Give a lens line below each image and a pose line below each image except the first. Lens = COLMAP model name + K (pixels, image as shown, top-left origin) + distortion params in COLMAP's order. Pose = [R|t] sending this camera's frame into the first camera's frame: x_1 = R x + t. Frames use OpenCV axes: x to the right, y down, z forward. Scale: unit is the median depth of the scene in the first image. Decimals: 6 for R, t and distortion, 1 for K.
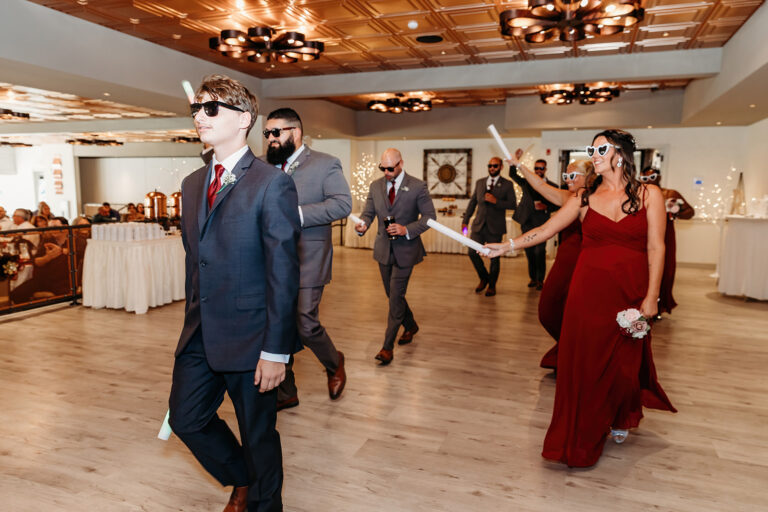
lens RADIAL K [[530.7, 0, 377.1], [0, 530.7, 258.3], [0, 0, 1]] dist [0.011336, -0.000746]
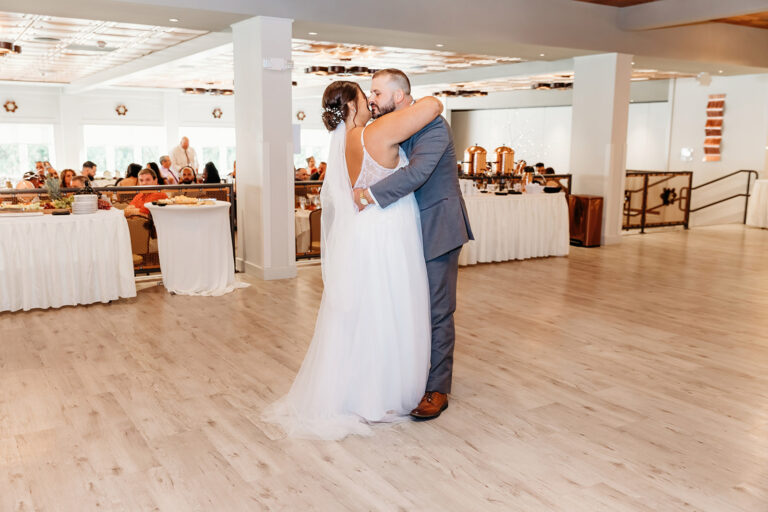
lens RADIAL K [[693.7, 0, 380.0], [0, 693.7, 253.4], [0, 0, 1]] dist [-0.001129, 0.021969]
pose [[0.800747, 0.093467, -0.591665, 0.186169], [-0.079470, 0.995596, 0.049725, 0.015266], [0.593708, 0.007202, 0.804649, -0.081174]]
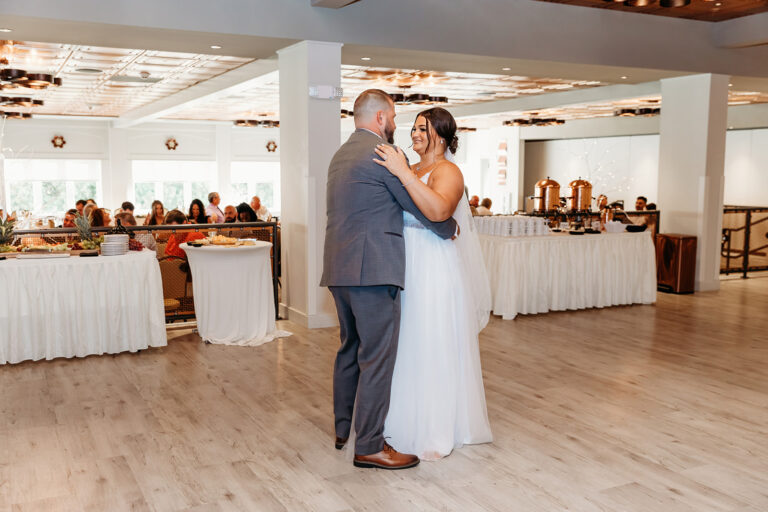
lens RADIAL K [[754.5, 0, 383.8], [0, 754.5, 260.1], [0, 0, 1]] dist [0.013028, 0.000000]
pose [[0.745790, 0.066941, -0.662810, 0.182914], [-0.081968, 0.996599, 0.008422, 0.011544], [0.661119, 0.048048, 0.748741, -0.050550]]
